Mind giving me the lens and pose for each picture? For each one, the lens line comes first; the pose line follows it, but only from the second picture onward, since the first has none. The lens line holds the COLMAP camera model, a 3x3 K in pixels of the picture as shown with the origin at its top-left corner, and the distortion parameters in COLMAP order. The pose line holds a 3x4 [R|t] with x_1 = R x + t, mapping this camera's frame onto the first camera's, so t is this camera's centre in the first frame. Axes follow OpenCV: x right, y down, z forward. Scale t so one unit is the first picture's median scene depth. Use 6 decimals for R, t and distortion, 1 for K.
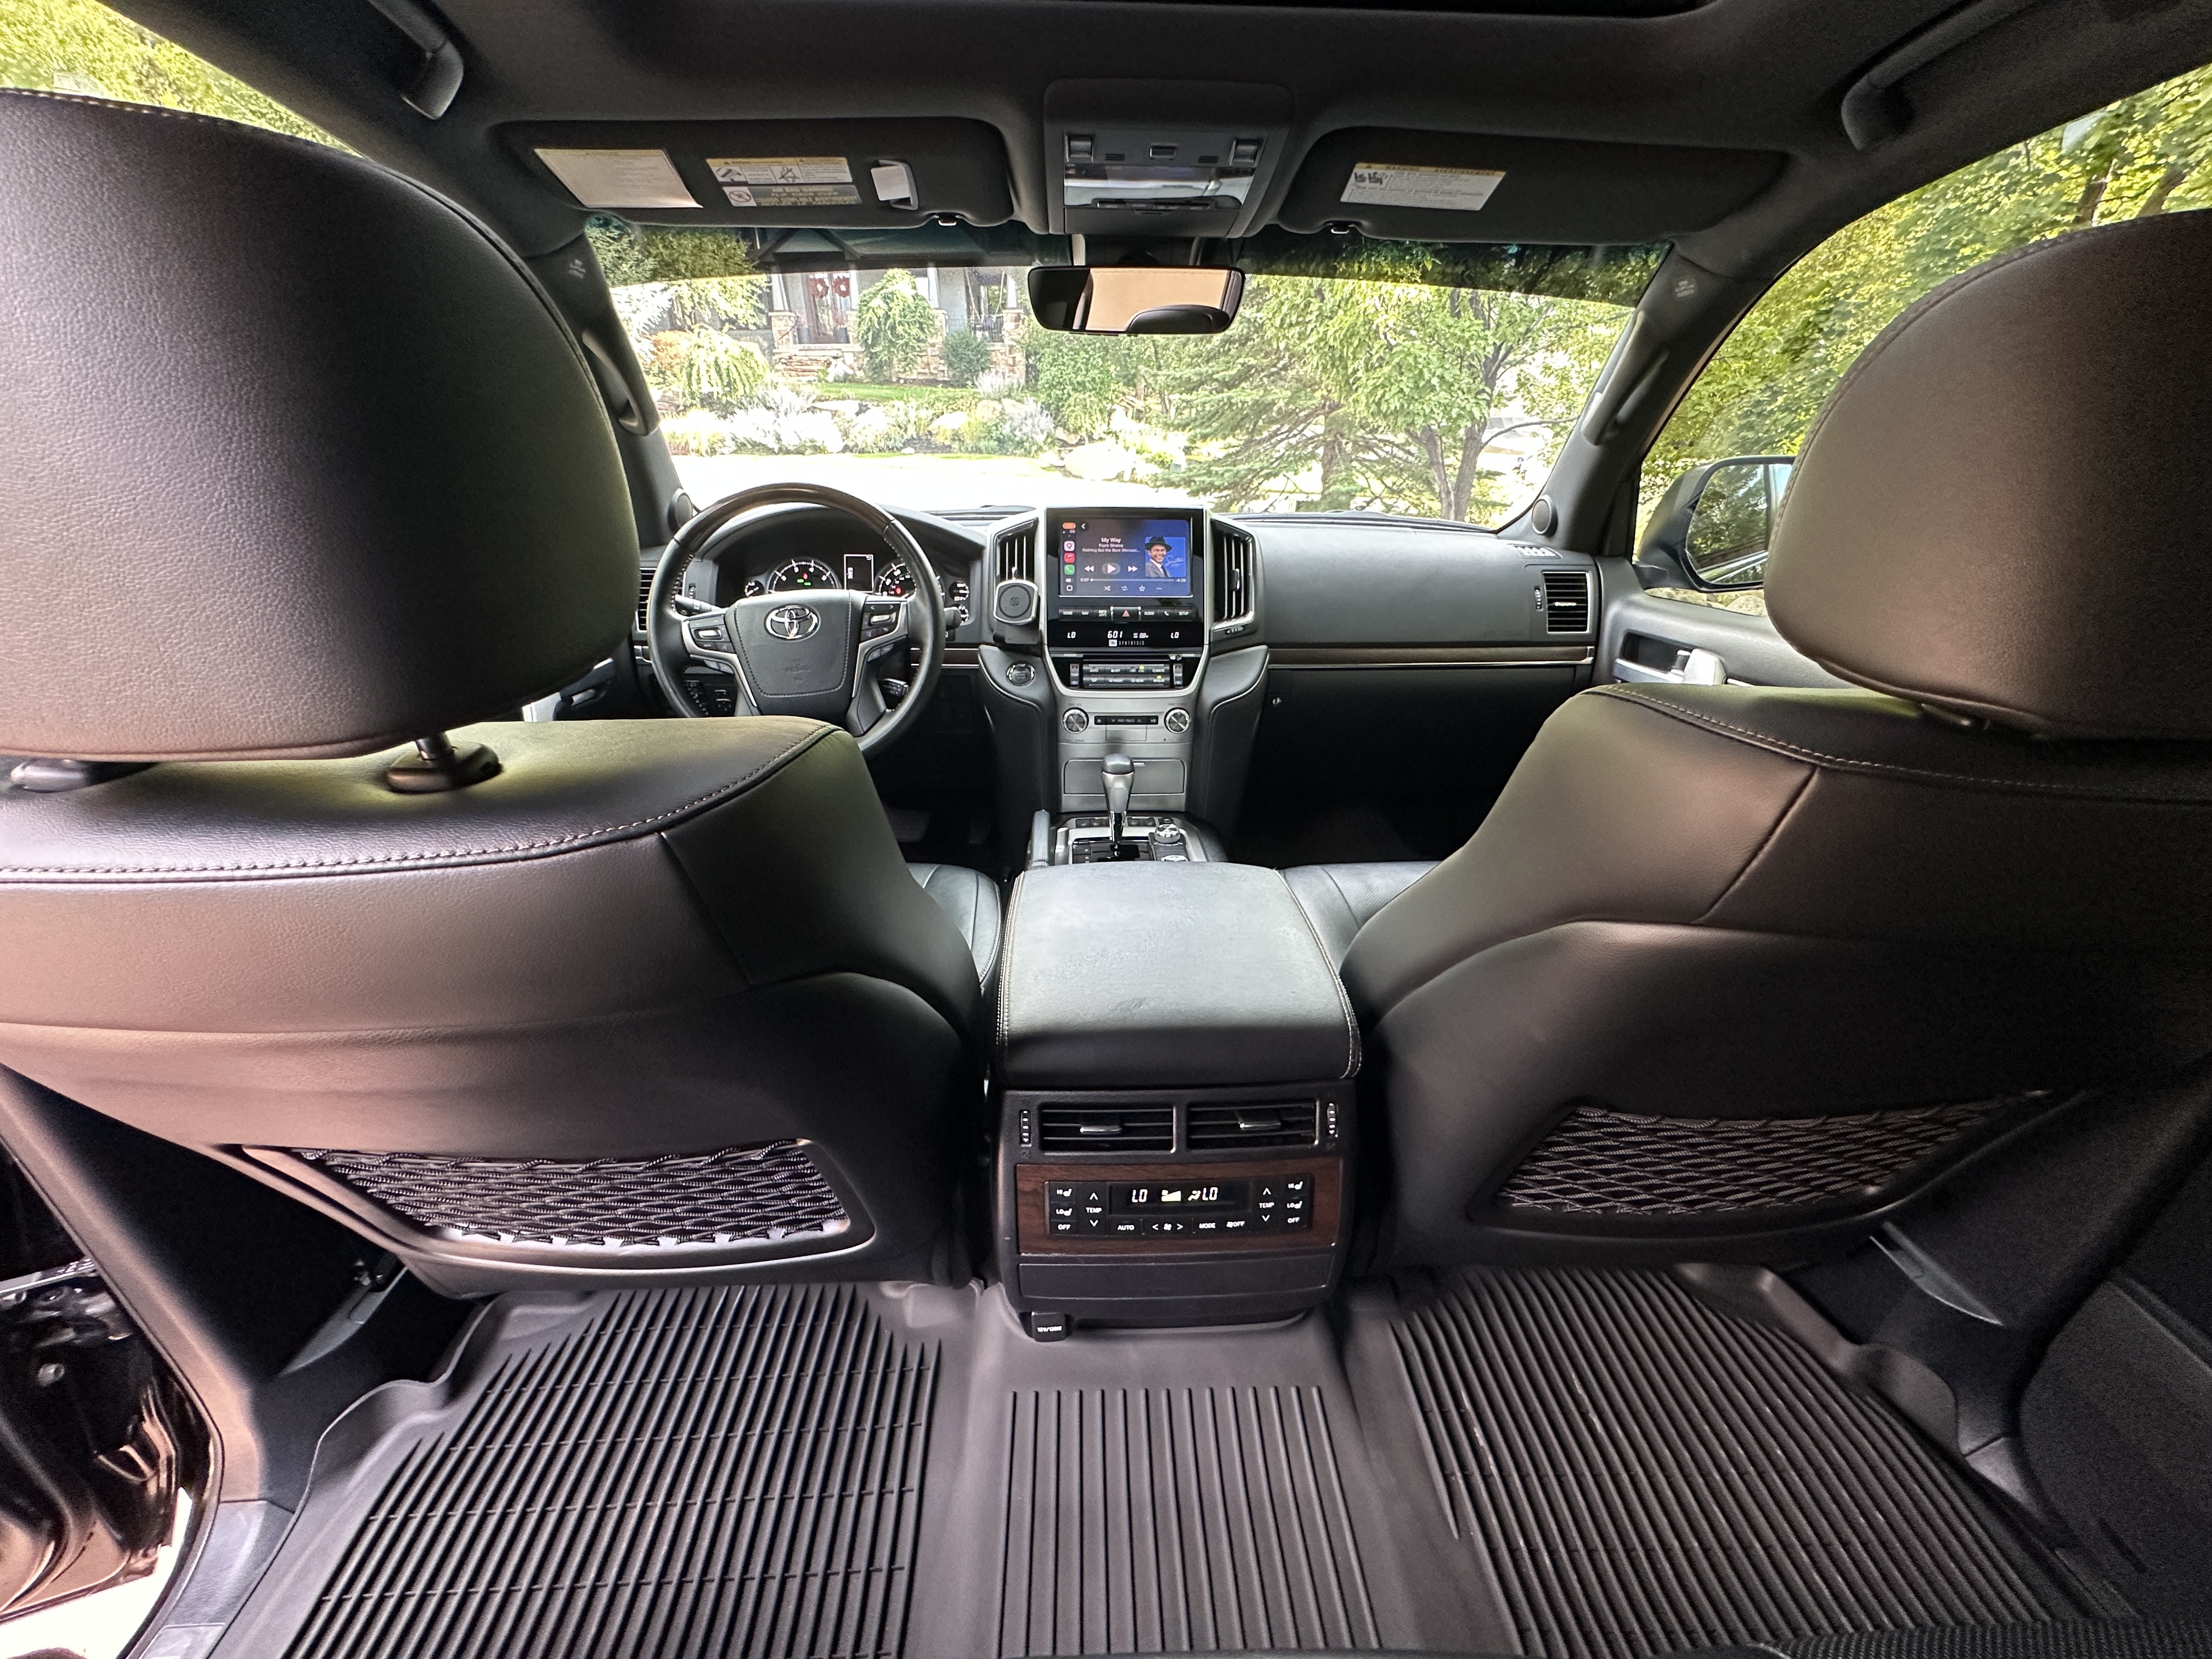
lens RADIAL K [[888.4, 0, 1106.0], [0, 888.4, 829.5], [0, 0, 1]] dist [0.000127, 0.000014]
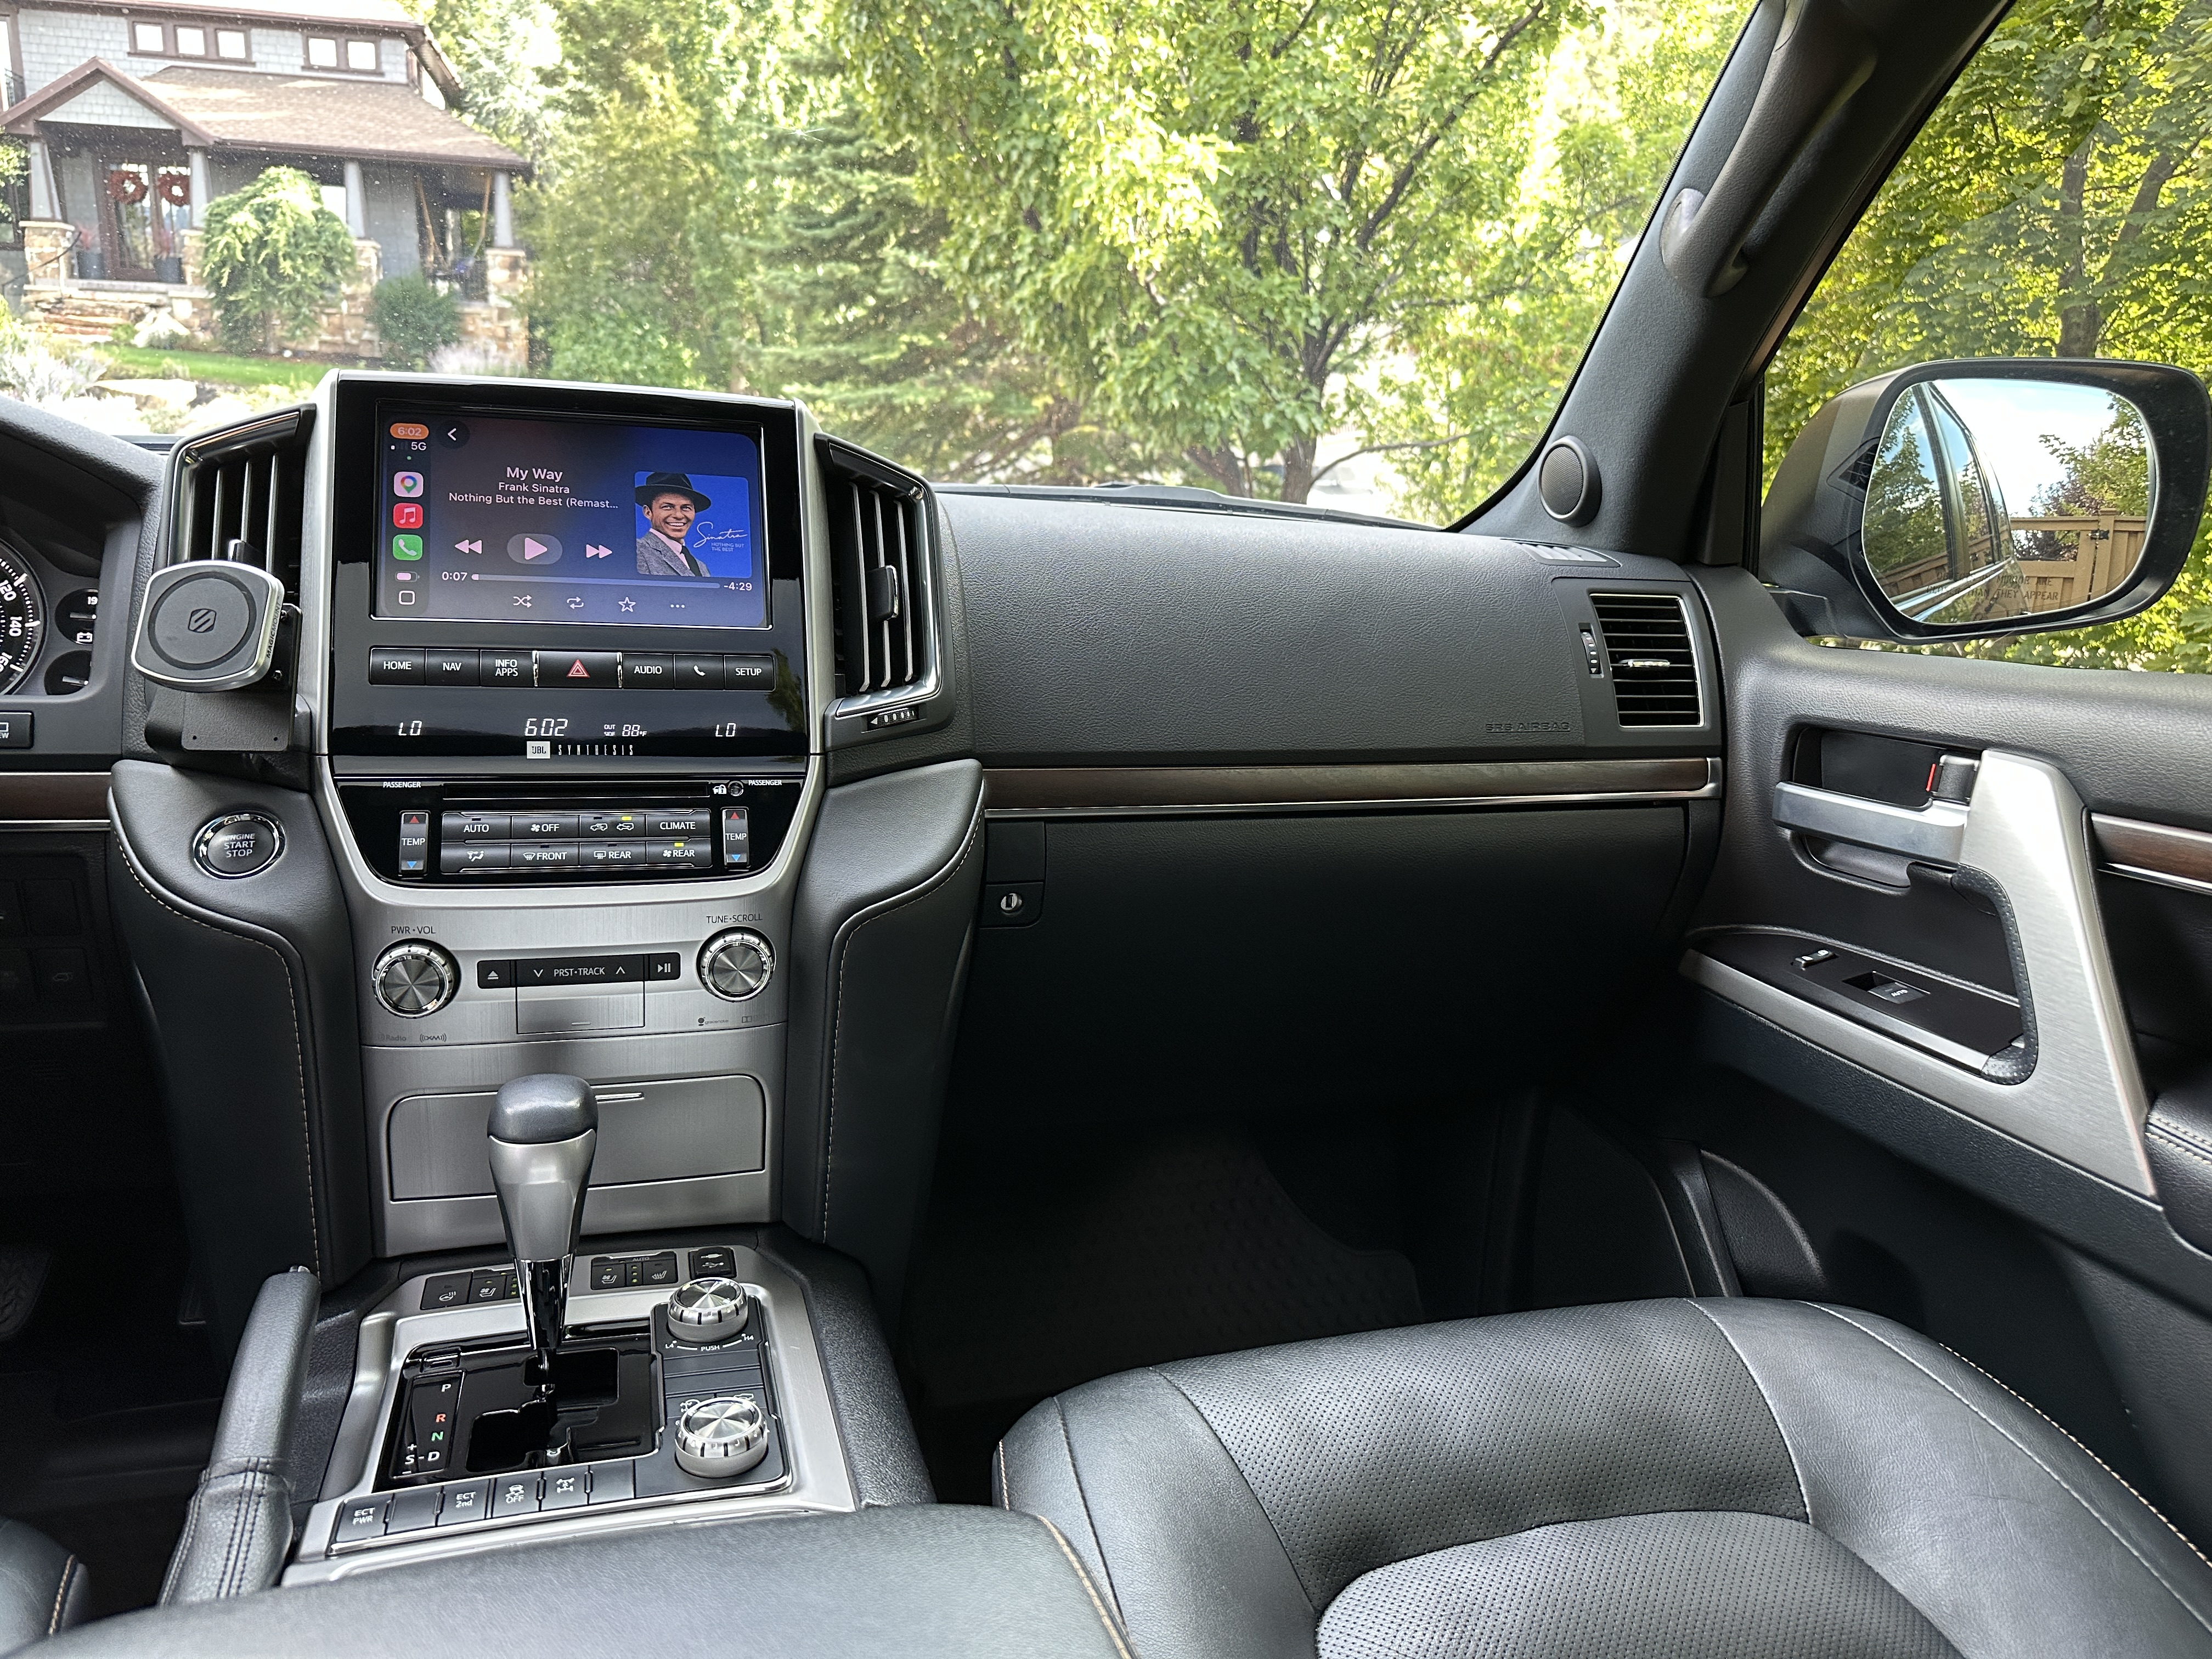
lens RADIAL K [[1557.6, 0, 1106.0], [0, 1557.6, 829.5], [0, 0, 1]] dist [0.069013, -0.086345]
pose [[0.966470, -0.016453, 0.256251, 0.017480], [0.066699, 0.979776, -0.188653, -0.013317], [-0.247965, 0.199420, 0.948022, 0.100327]]
